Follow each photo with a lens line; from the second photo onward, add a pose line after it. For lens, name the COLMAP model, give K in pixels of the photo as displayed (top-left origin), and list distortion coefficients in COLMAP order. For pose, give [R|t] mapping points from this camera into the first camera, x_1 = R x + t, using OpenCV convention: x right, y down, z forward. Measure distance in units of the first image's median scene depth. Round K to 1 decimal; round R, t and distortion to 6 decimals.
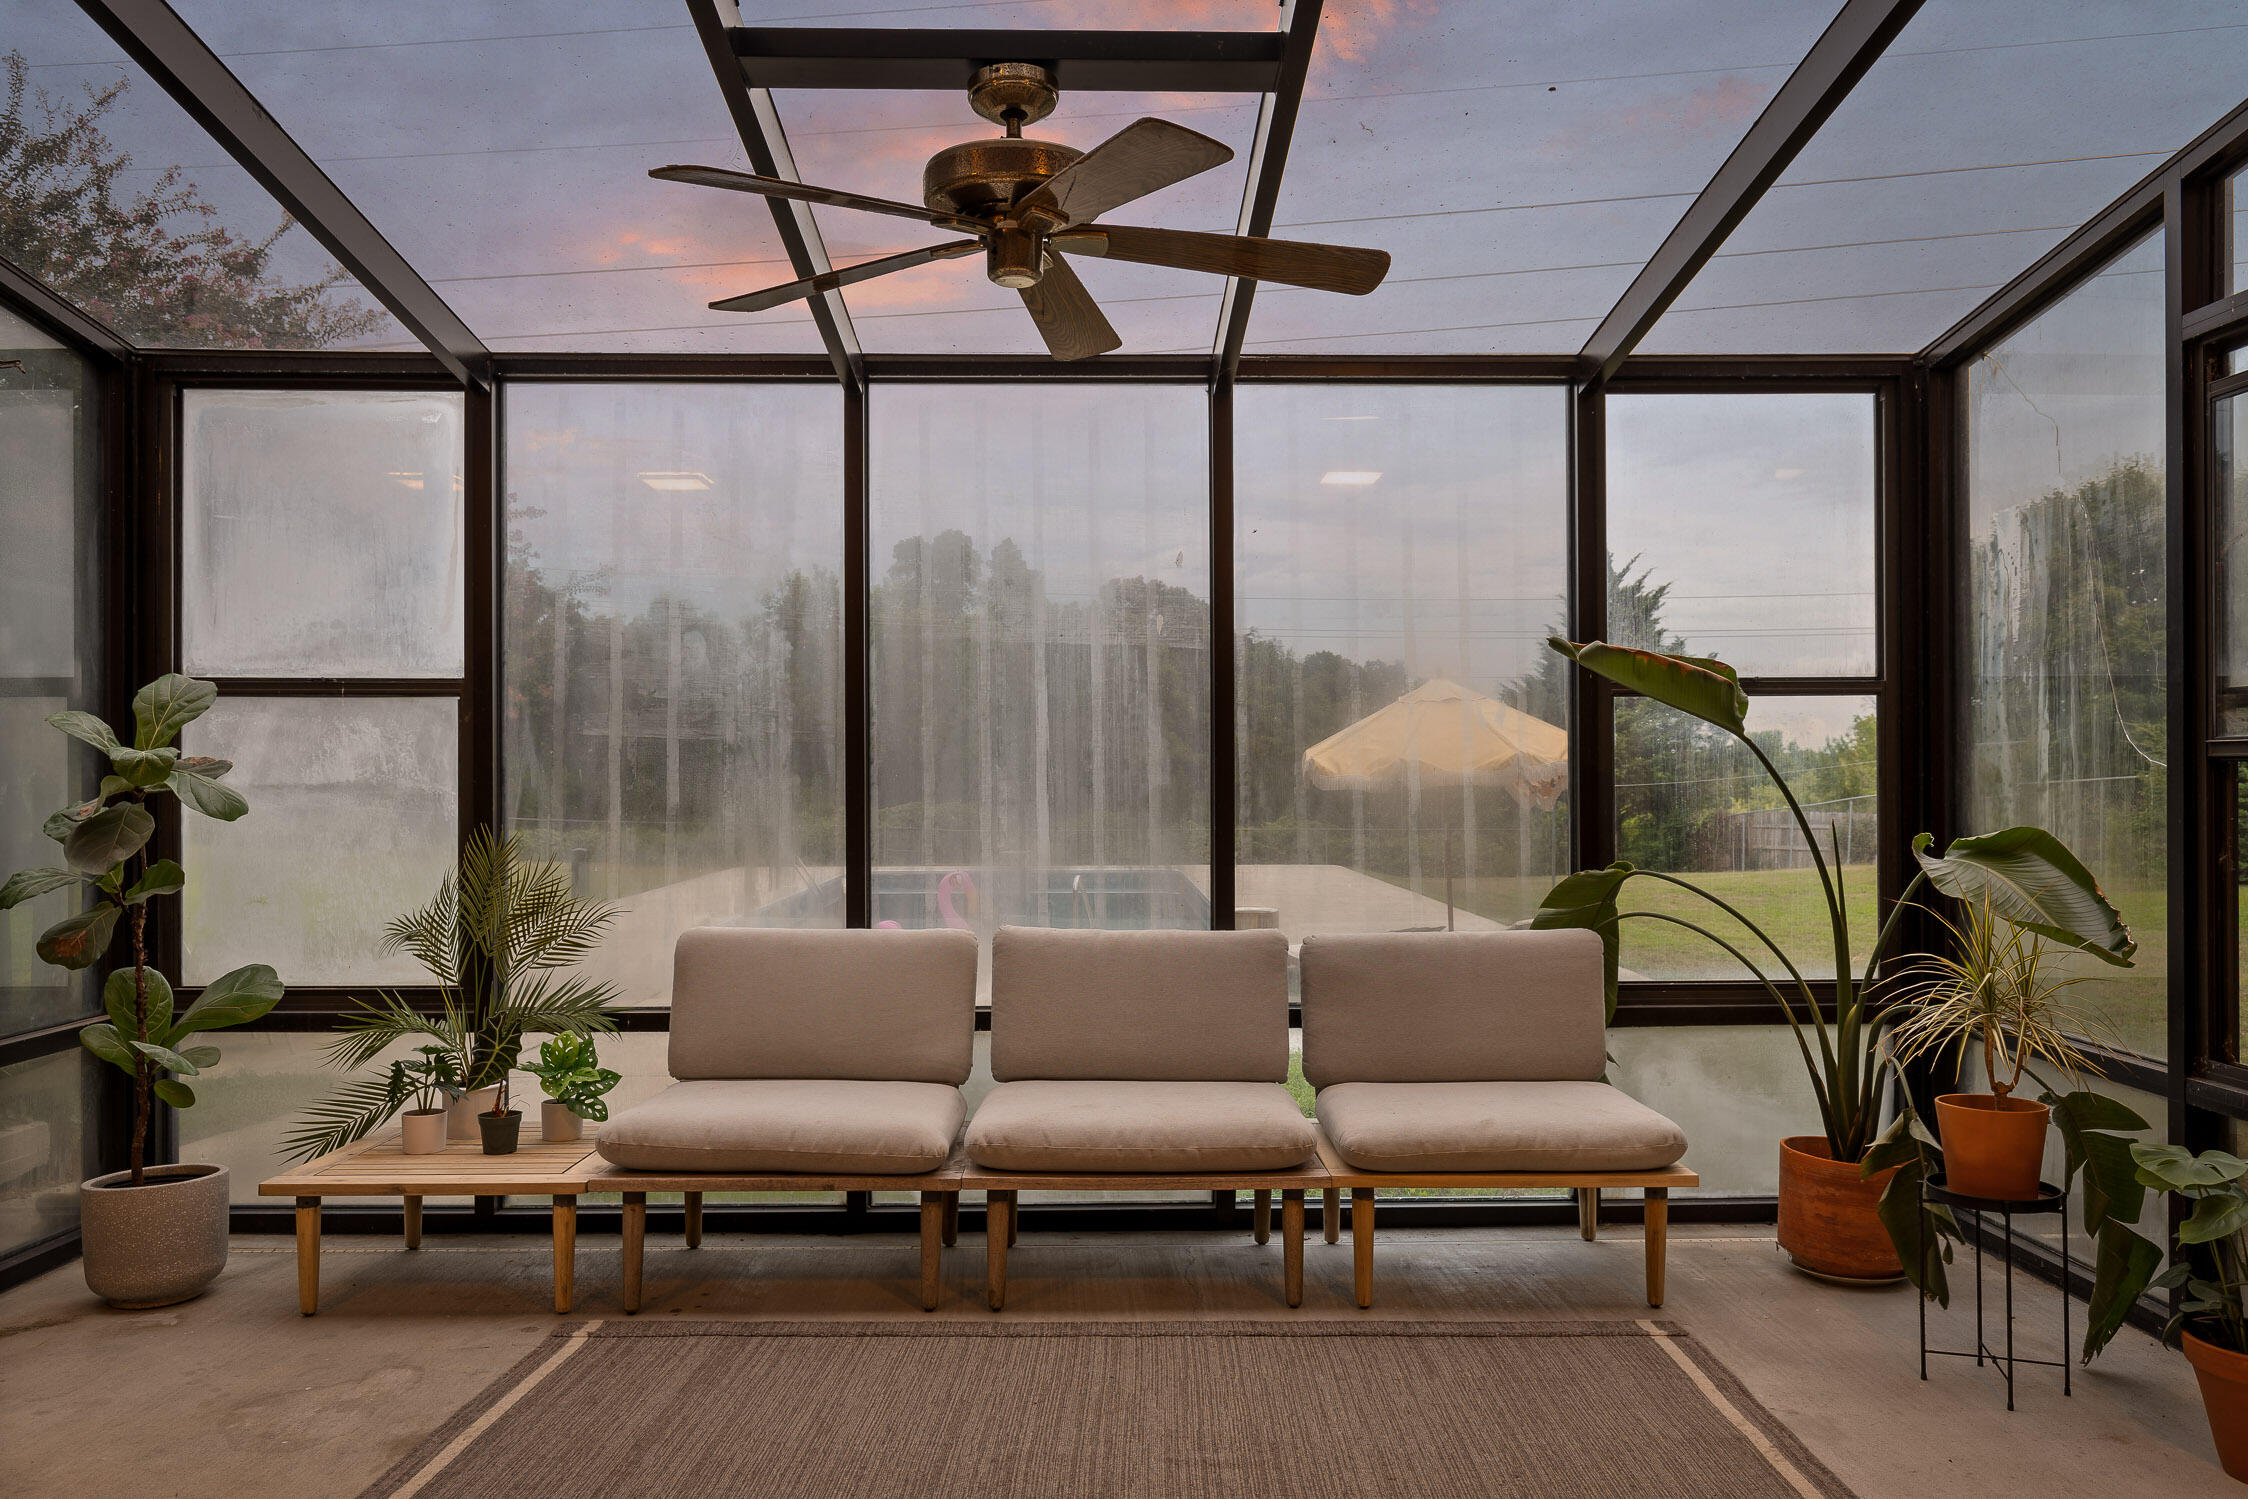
lens RADIAL K [[1636.5, 0, 1122.1], [0, 1636.5, 770.7], [0, 0, 1]] dist [0.004414, -0.000925]
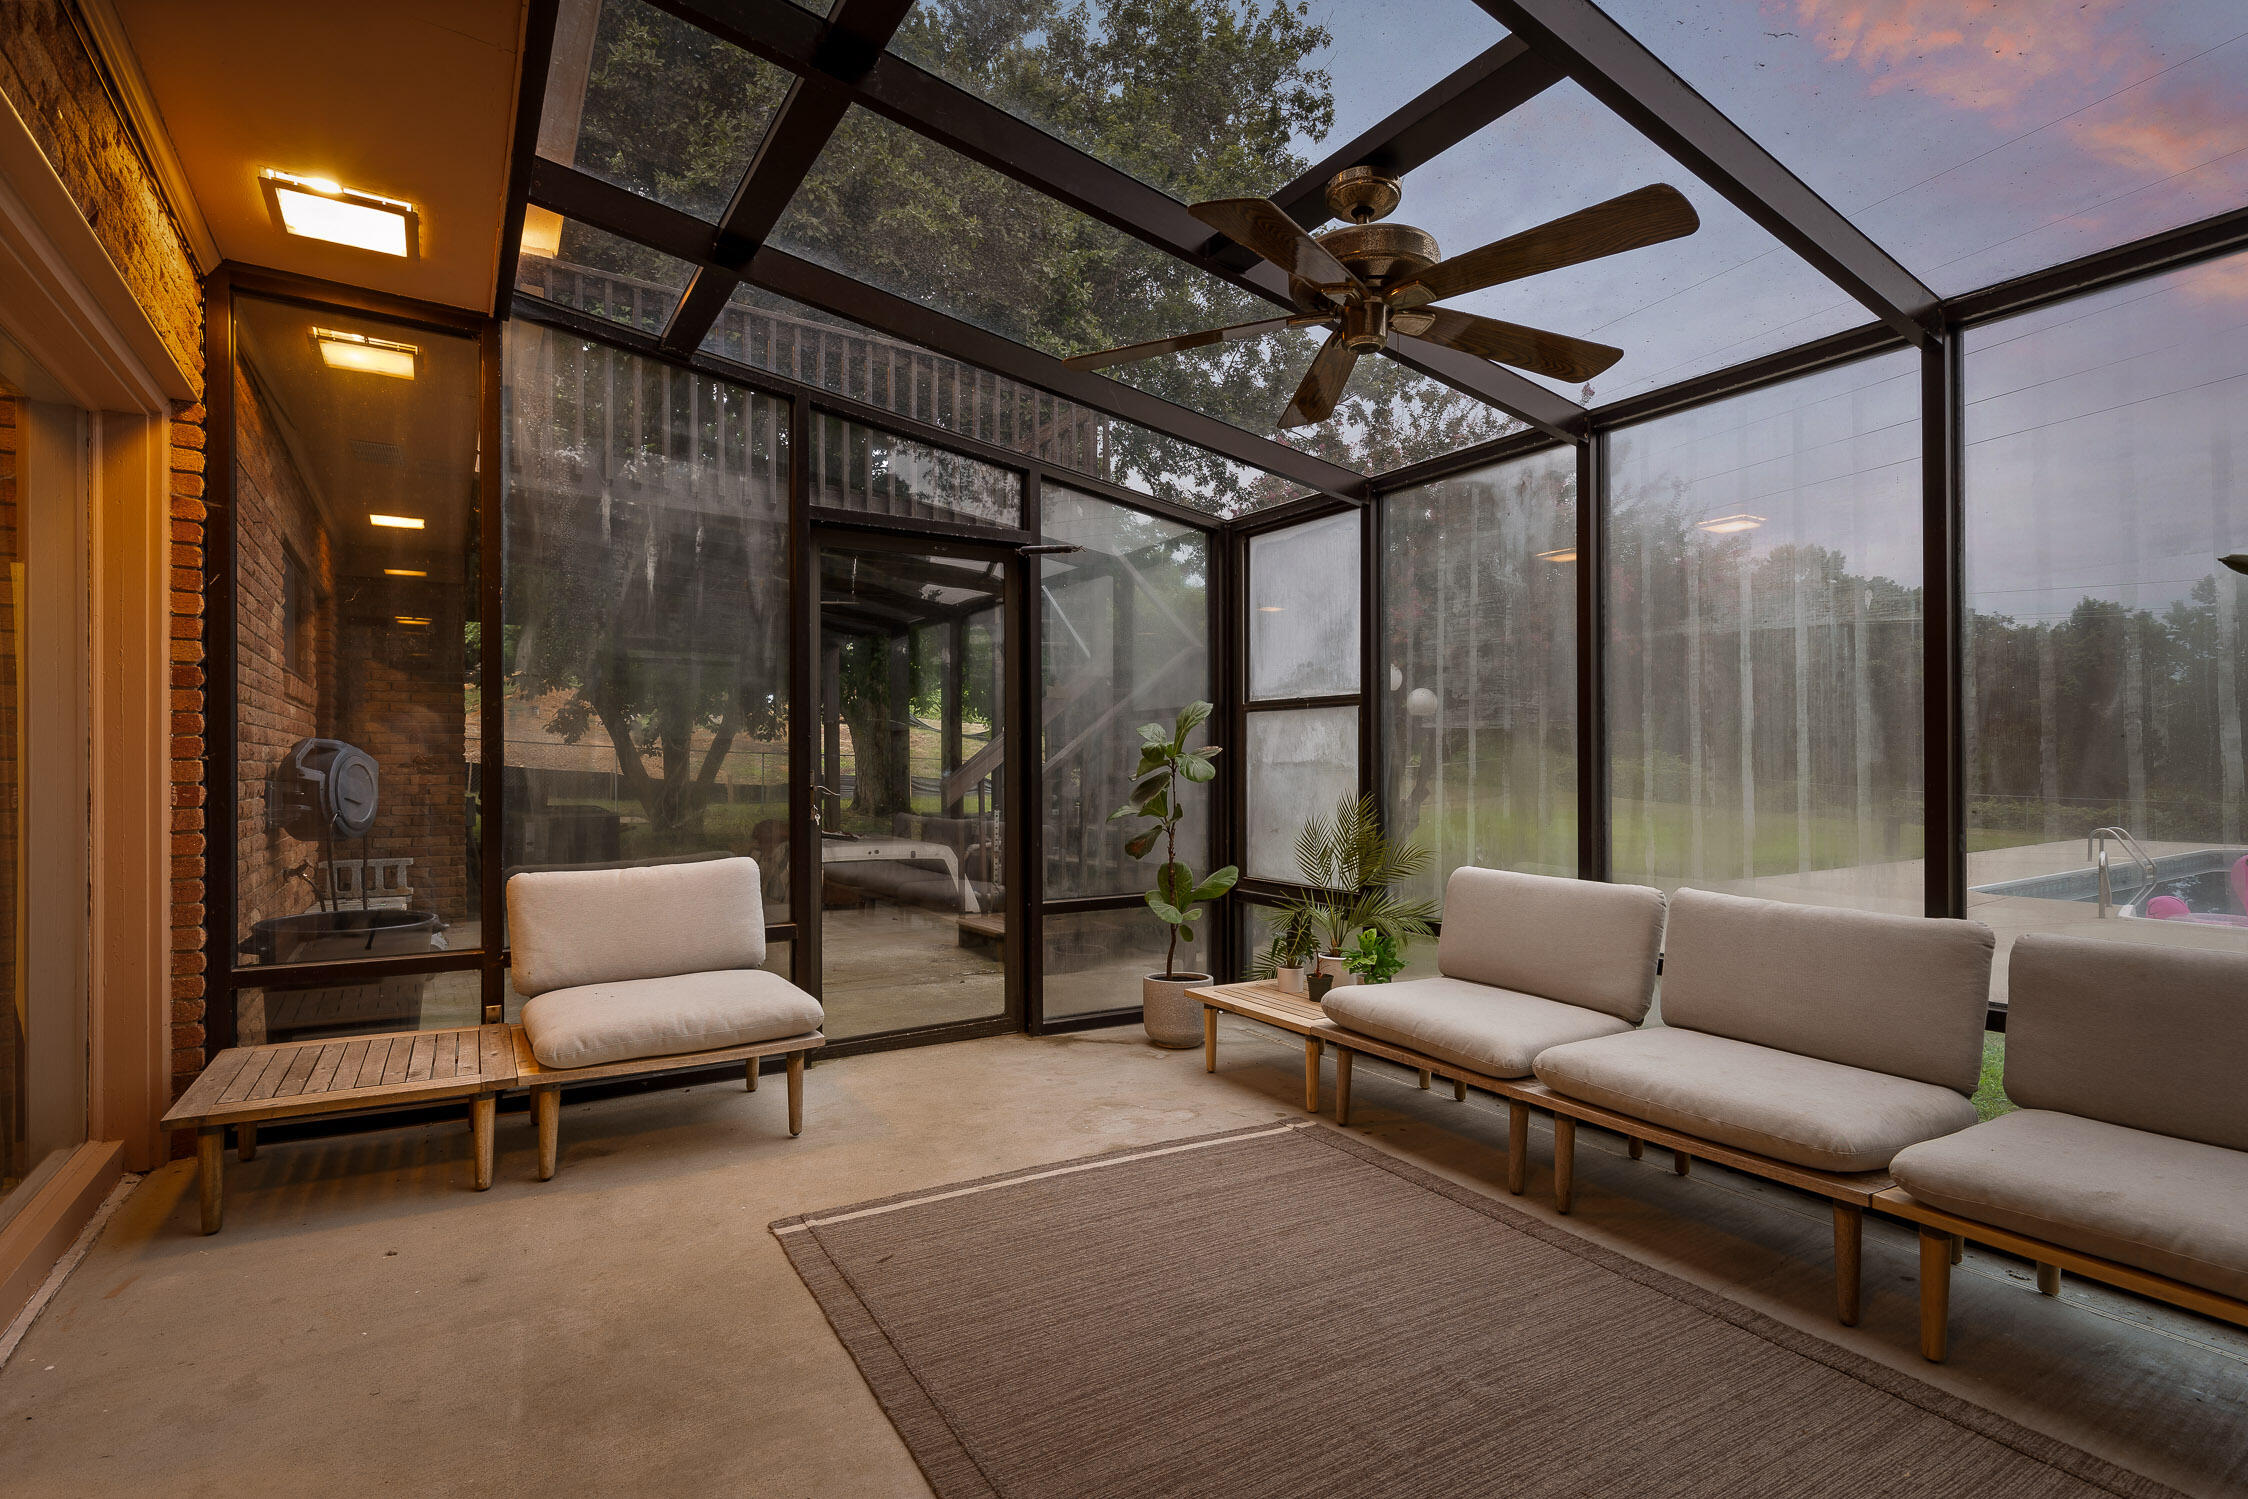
lens RADIAL K [[1081.5, 0, 1123.2], [0, 1081.5, 759.6], [0, 0, 1]] dist [0.001403, -0.000221]
pose [[0.518877, -0.002642, -0.854845, 0.401951], [0.007133, 0.999974, 0.001239, 0.003577], [0.854819, -0.006740, 0.518882, 0.321064]]
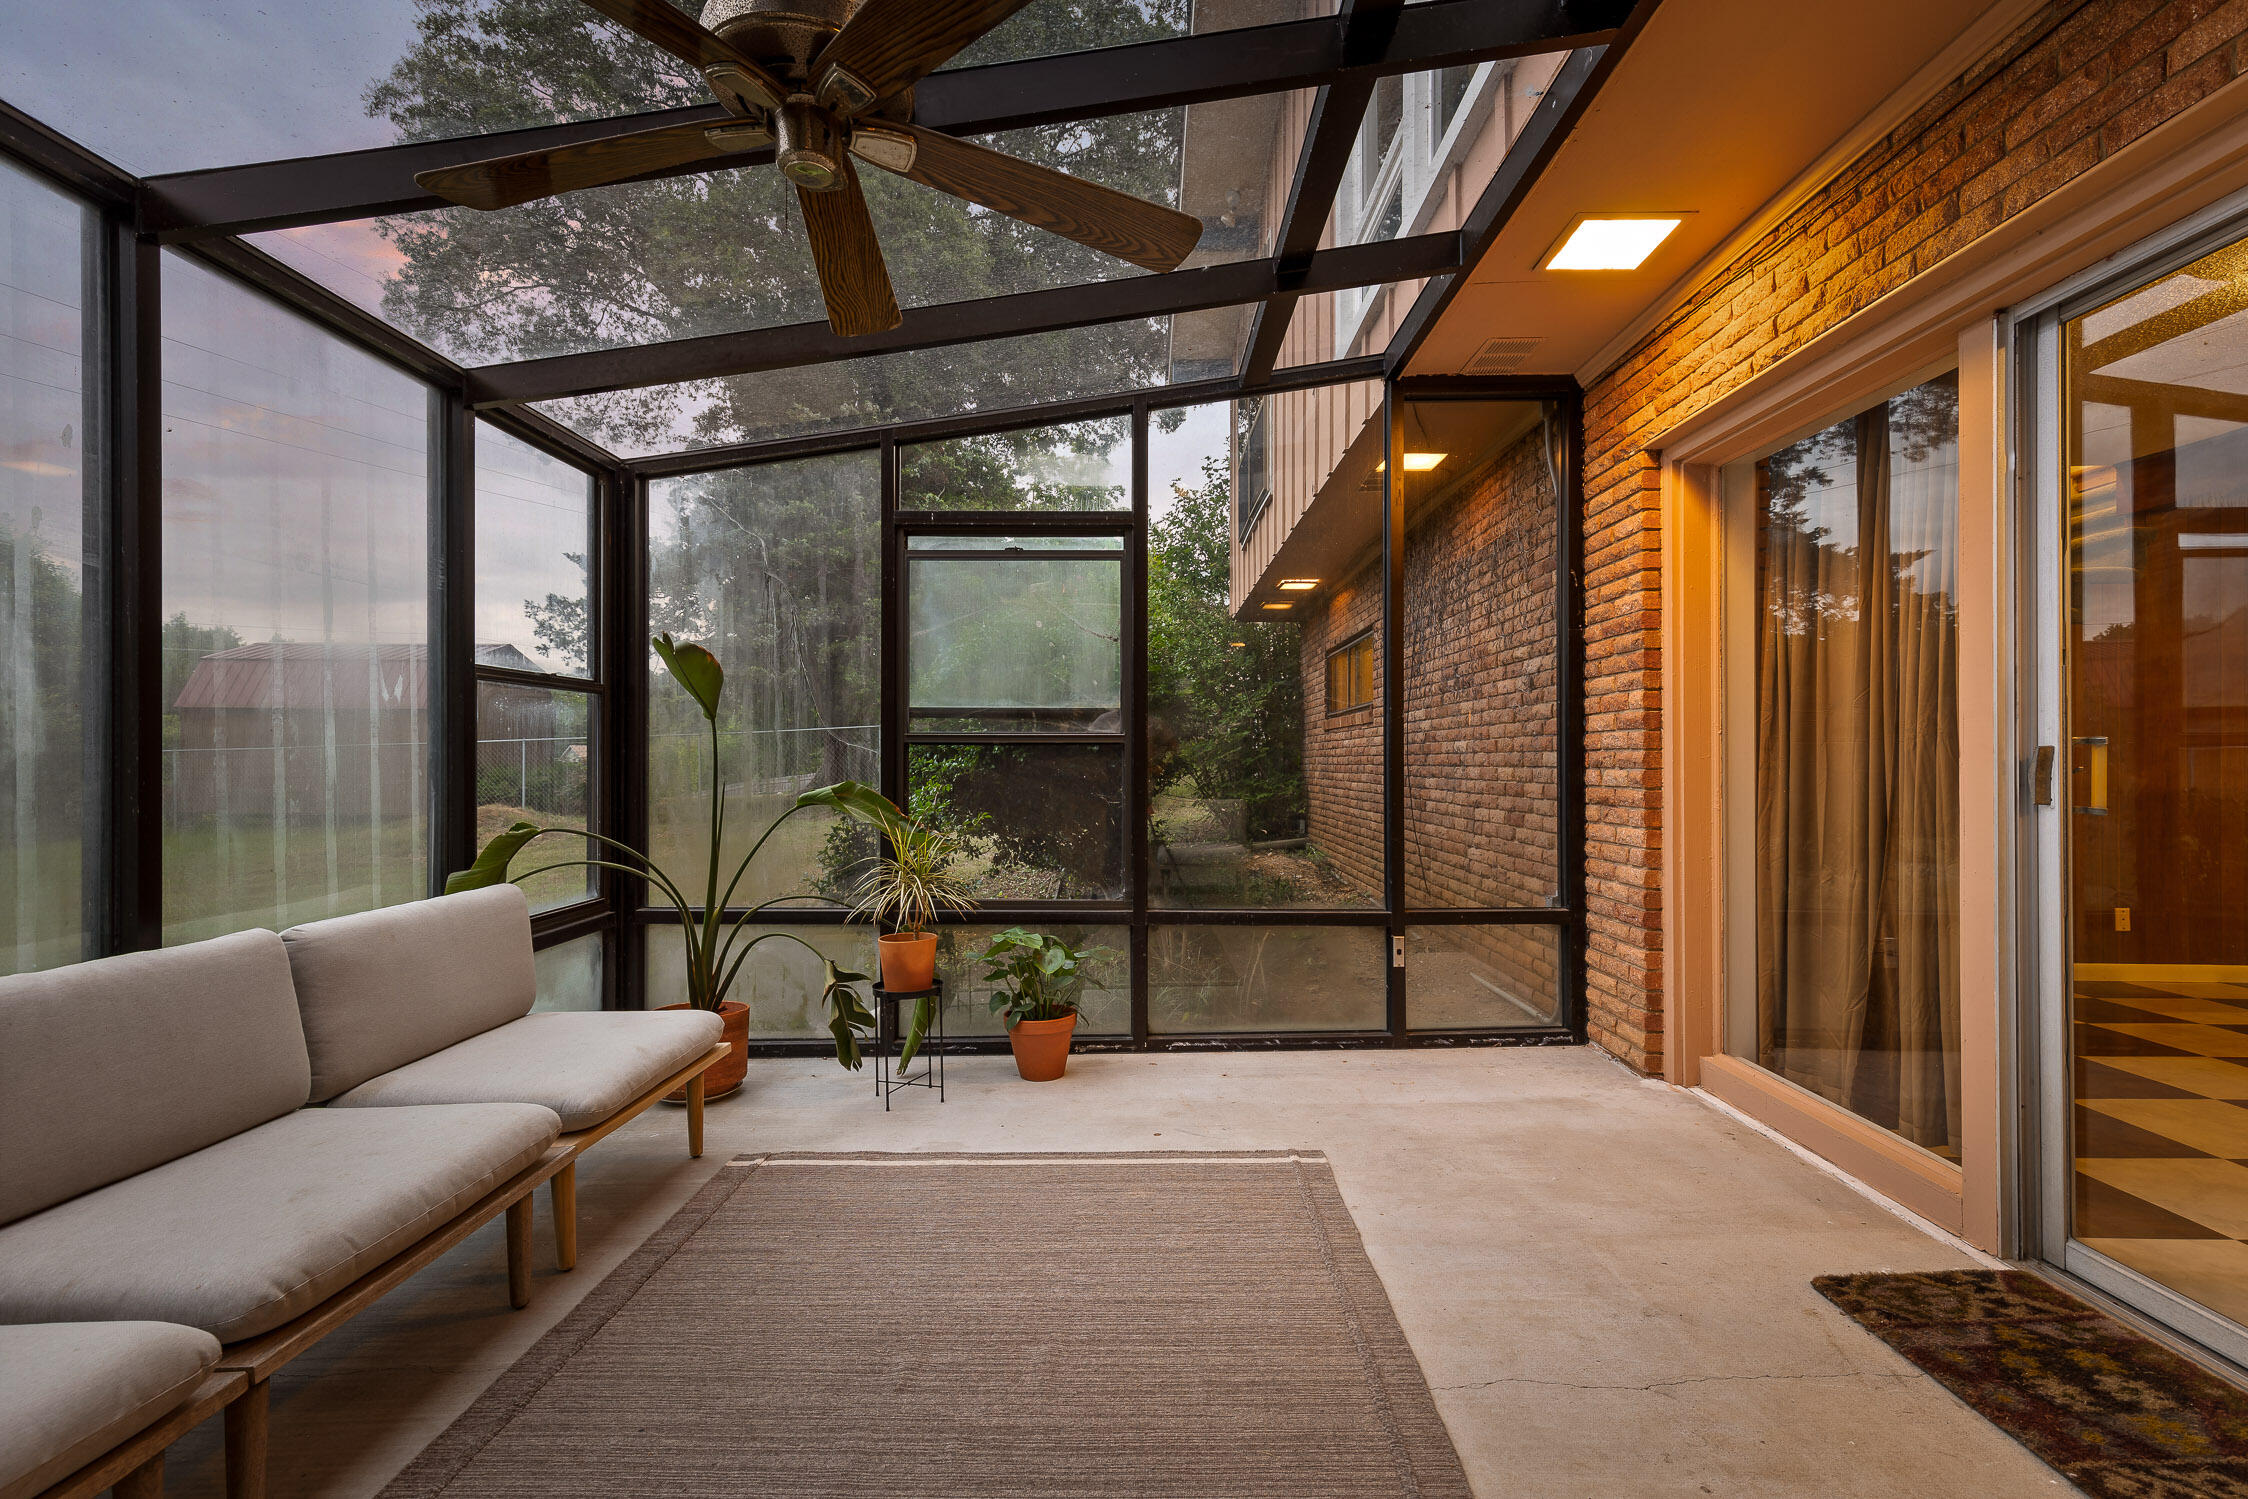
lens RADIAL K [[1028.8, 0, 1130.3], [0, 1028.8, 754.9], [0, 0, 1]] dist [0.009123, 0.000167]
pose [[0.018631, 0.002294, 0.999824, -0.474807], [-0.007329, 0.999971, -0.002158, 0.004073], [-0.999800, -0.007288, 0.018647, 0.613380]]
